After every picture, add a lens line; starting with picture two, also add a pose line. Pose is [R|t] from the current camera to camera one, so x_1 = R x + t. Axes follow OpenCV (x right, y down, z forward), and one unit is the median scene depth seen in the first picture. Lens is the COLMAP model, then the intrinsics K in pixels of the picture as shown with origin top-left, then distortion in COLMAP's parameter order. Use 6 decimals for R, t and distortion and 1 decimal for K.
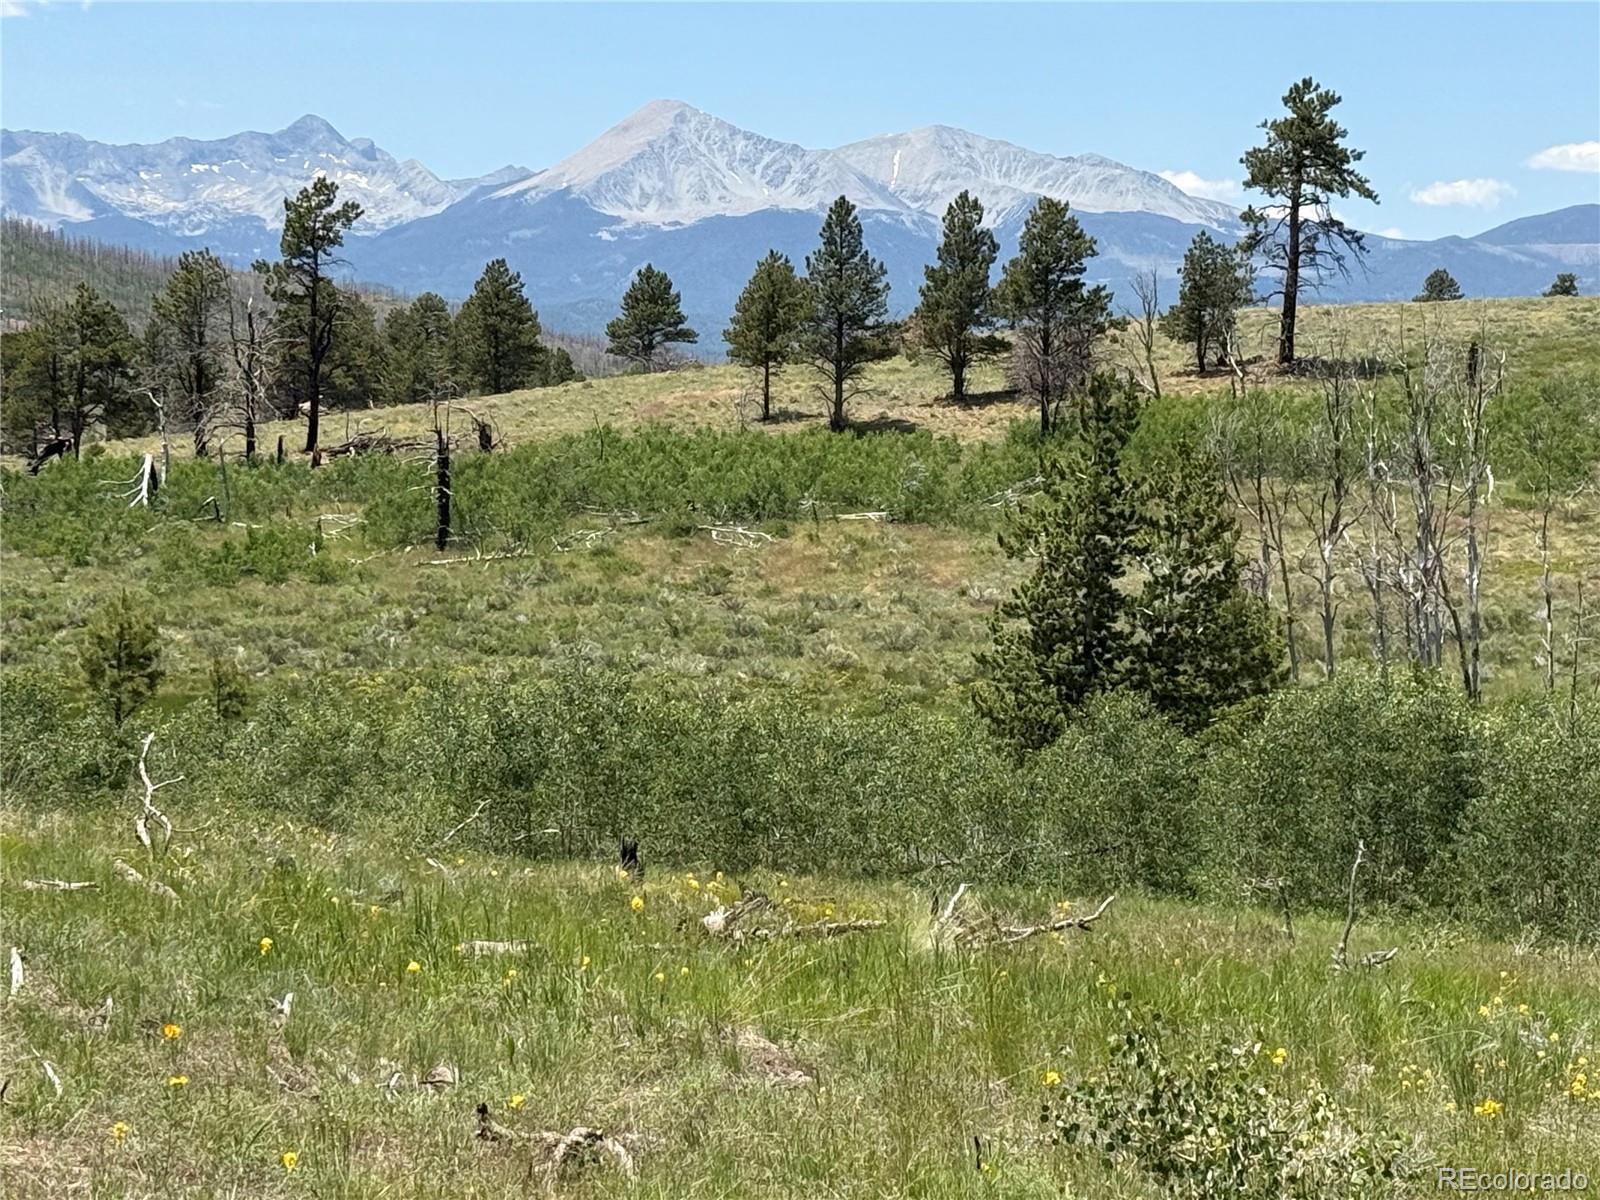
lens RADIAL K [[4244.1, 0, 843.3], [0, 4244.1, 600.5], [0, 0, 1]] dist [0.170511, 0.000000]
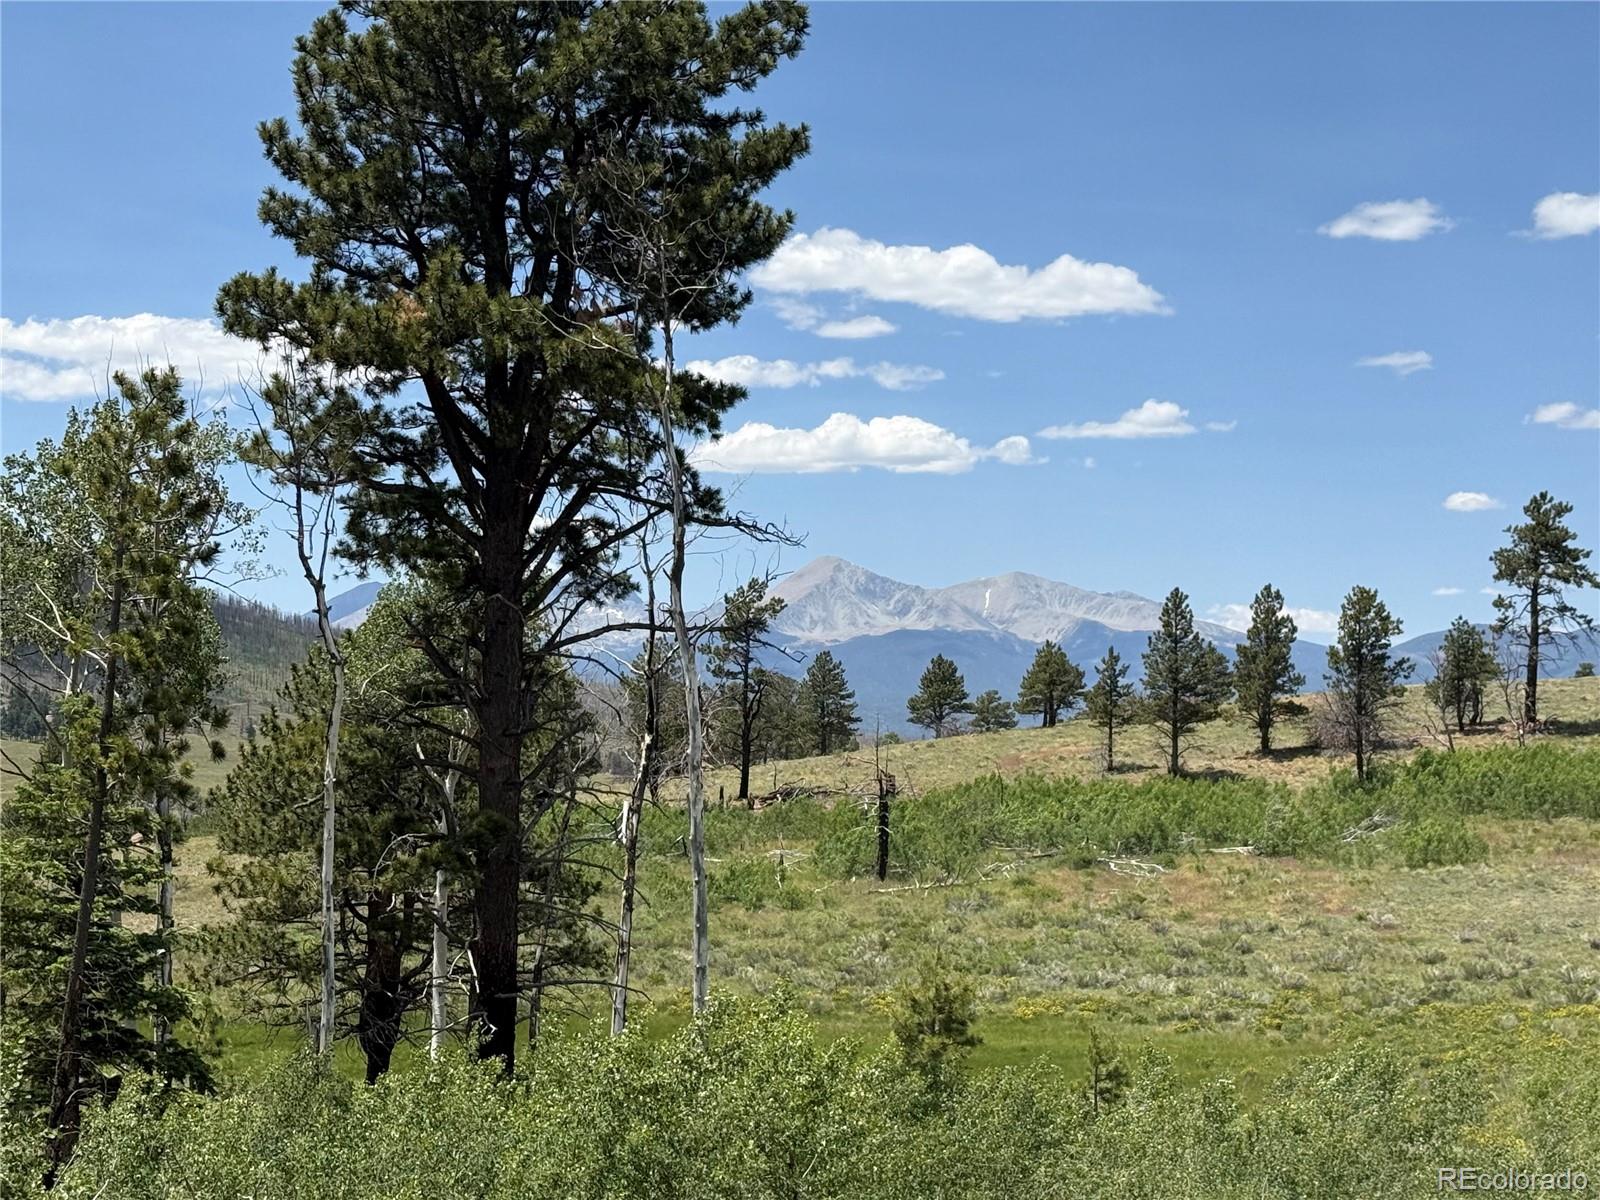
lens RADIAL K [[2924.4, 0, 786.0], [0, 2924.4, 587.3], [0, 0, 1]] dist [0.118277, 0.000000]
pose [[0.998639, -0.009091, -0.051356, -0.069257], [0.003538, 0.994230, -0.107208, -0.004876], [0.052034, 0.106881, 0.992909, 0.152385]]
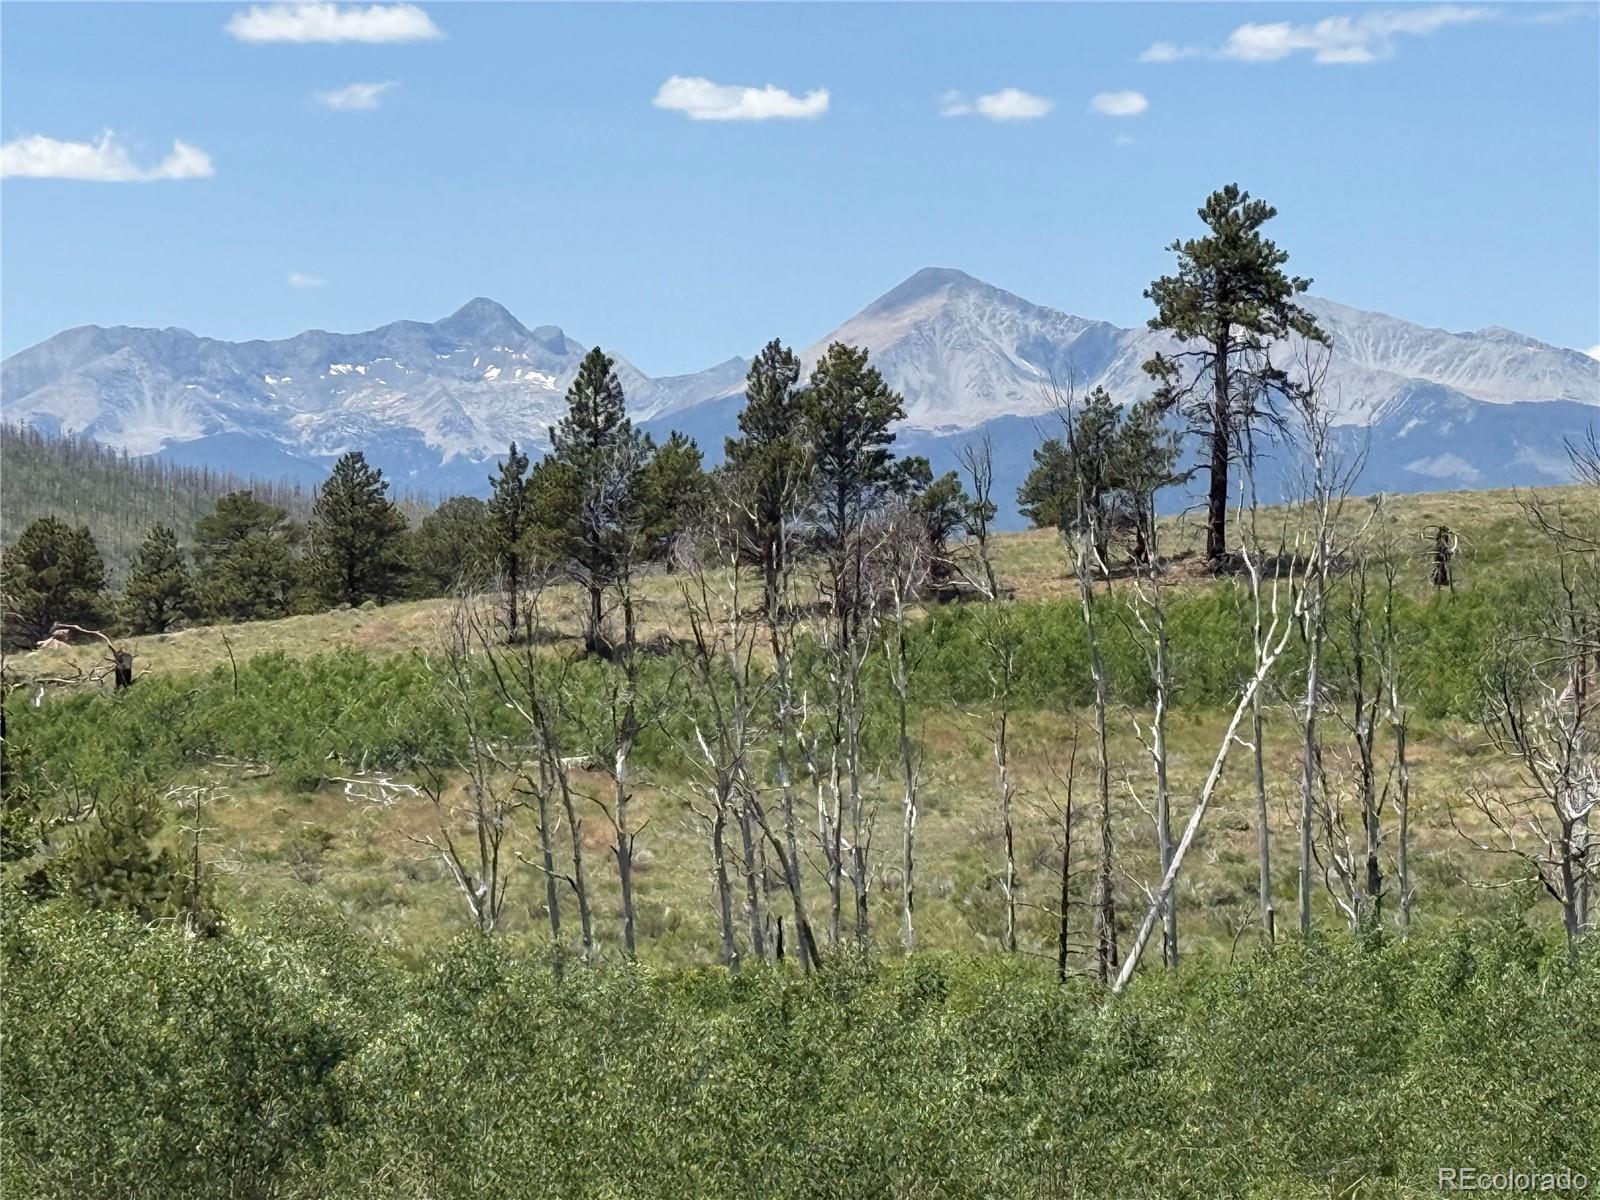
lens RADIAL K [[5516.9, 0, 809.0], [0, 5516.9, 598.8], [0, 0, 1]] dist [0.165811, 0.000000]
pose [[0.997140, -0.015918, -0.073886, 0.110113], [0.011612, 0.998229, -0.058352, 0.008122], [0.074684, 0.057327, 0.995558, 0.017821]]
